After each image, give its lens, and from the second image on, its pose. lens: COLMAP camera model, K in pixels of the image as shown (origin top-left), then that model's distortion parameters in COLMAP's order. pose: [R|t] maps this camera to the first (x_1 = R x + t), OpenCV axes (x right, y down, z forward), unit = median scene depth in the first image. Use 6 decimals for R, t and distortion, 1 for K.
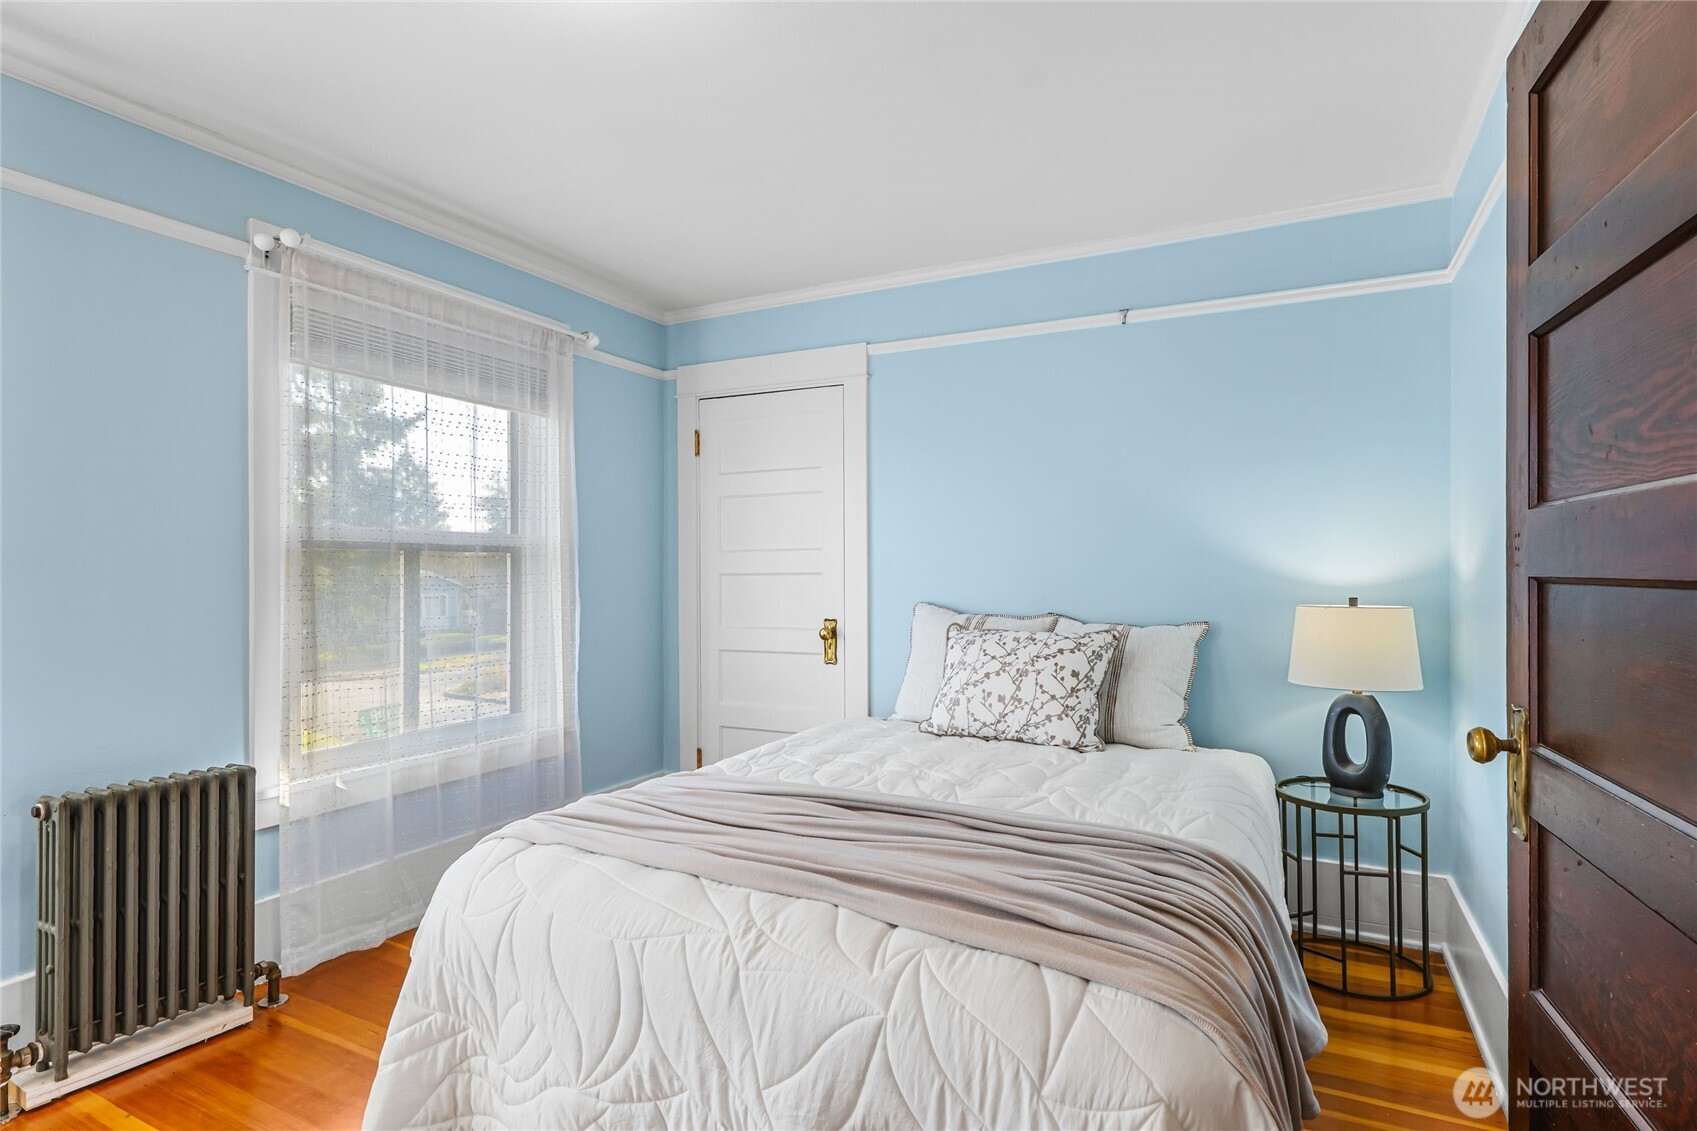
lens RADIAL K [[877.8, 0, 841.9], [0, 877.8, 575.7], [0, 0, 1]] dist [0.002213, -0.001371]
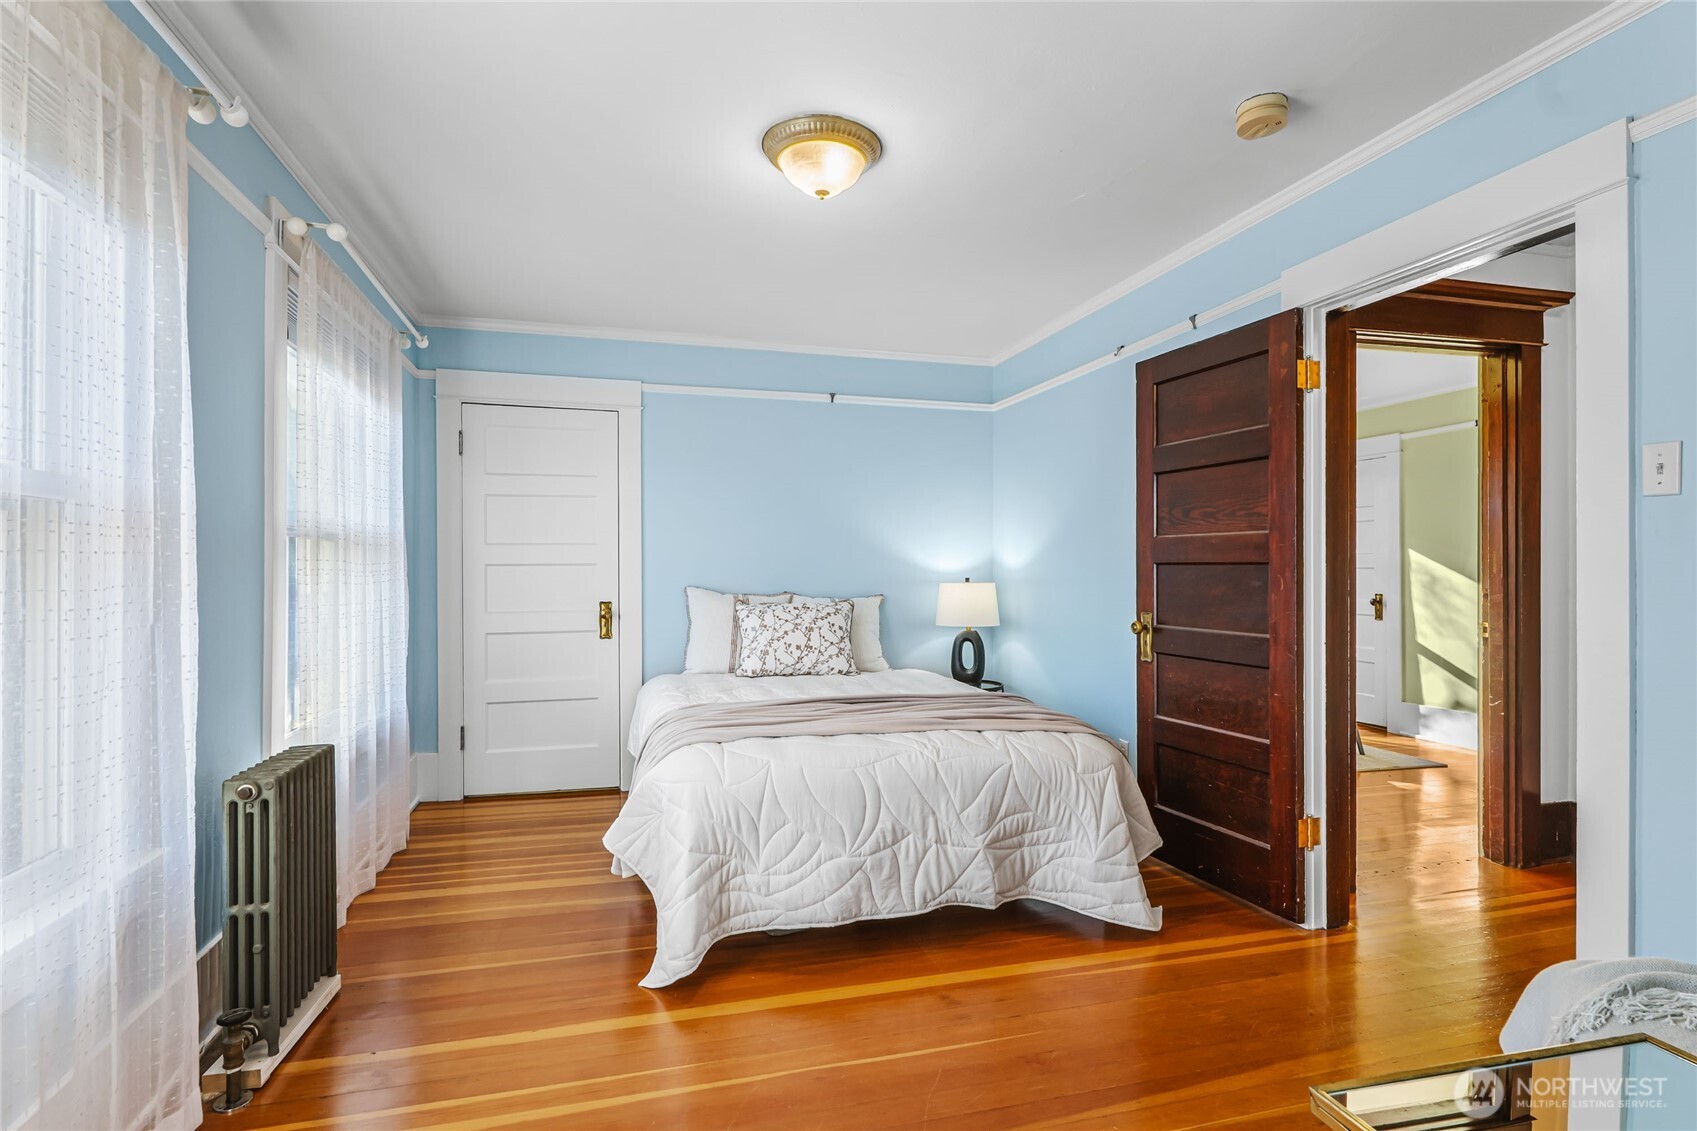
lens RADIAL K [[847.2, 0, 848.5], [0, 847.2, 565.5], [0, 0, 1]] dist [-0.001960, 0.000500]
pose [[0.732164, 0.005198, 0.681109, -0.755189], [0.001735, 0.999953, -0.009497, 0.014508], [-0.681127, 0.008136, 0.732120, -0.120778]]
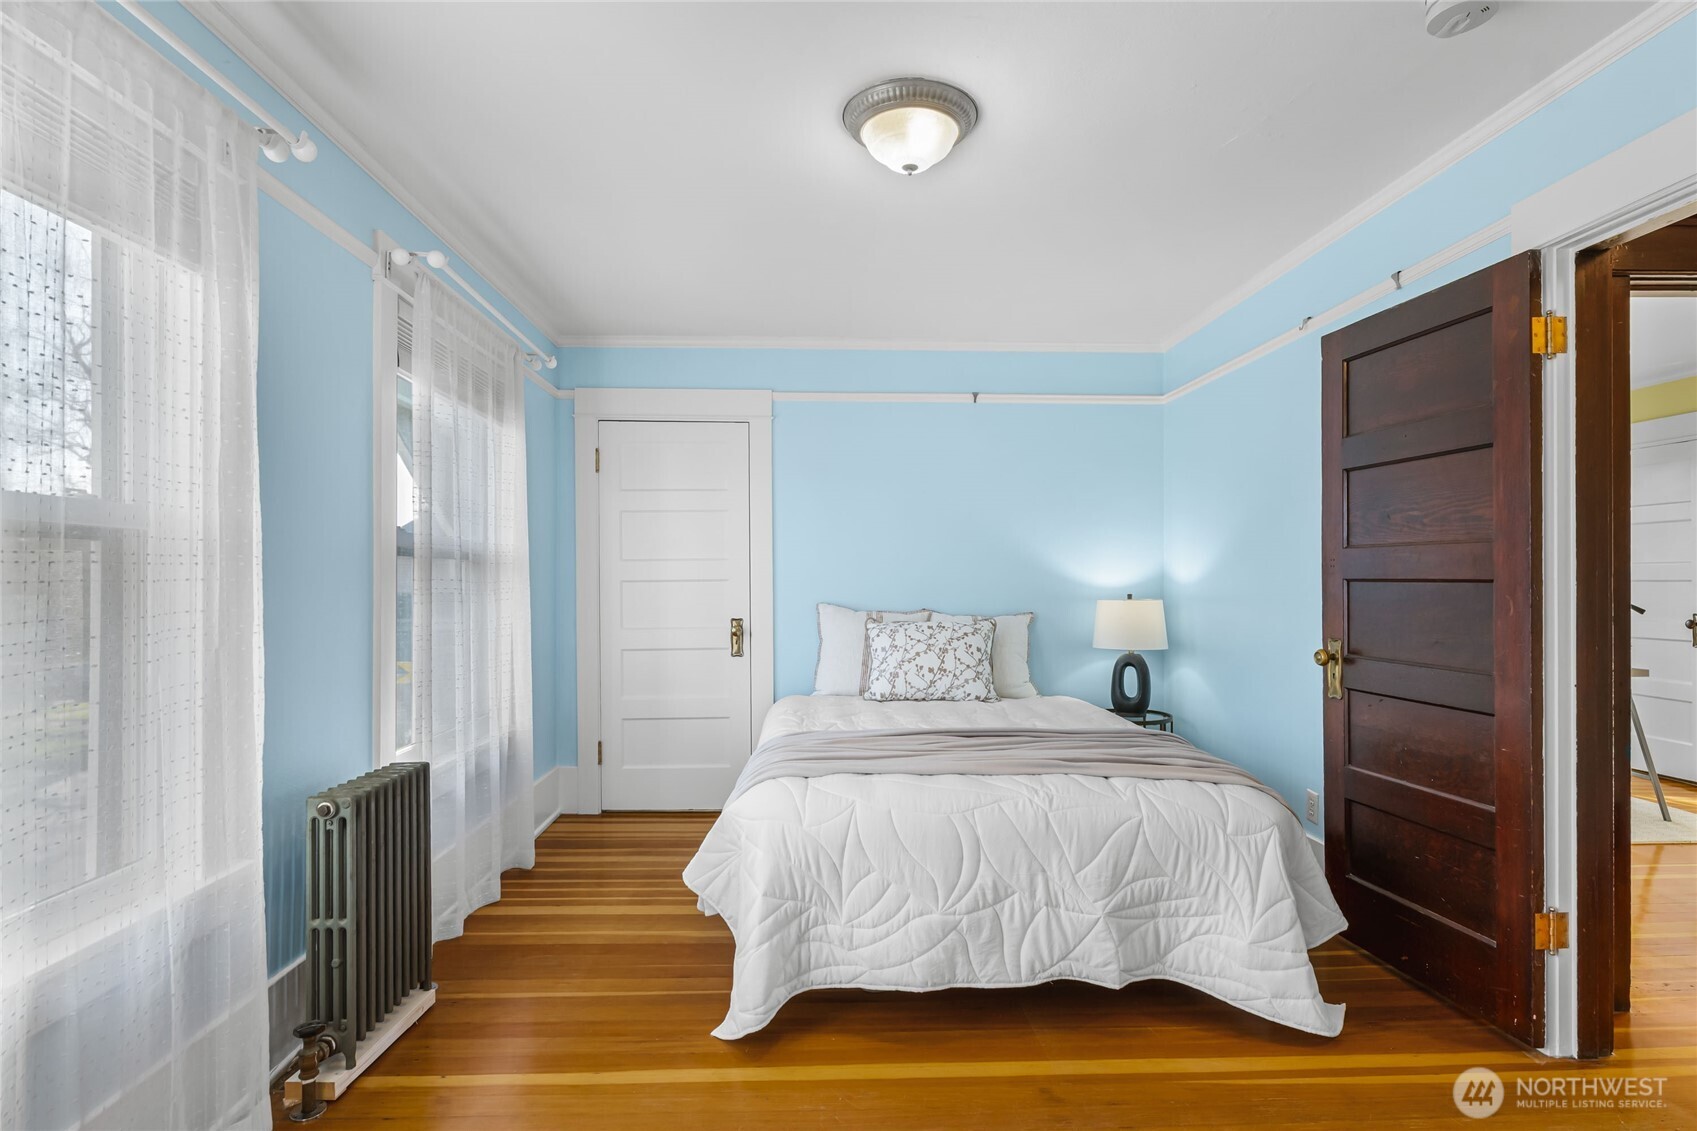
lens RADIAL K [[877.8, 0, 841.9], [0, 877.8, 575.7], [0, 0, 1]] dist [0.002213, -0.001371]
pose [[0.869204, 0.002089, 0.494450, -0.633931], [0.003144, 0.999948, -0.009752, 0.004832], [-0.494444, 0.010031, 0.869151, -0.134266]]
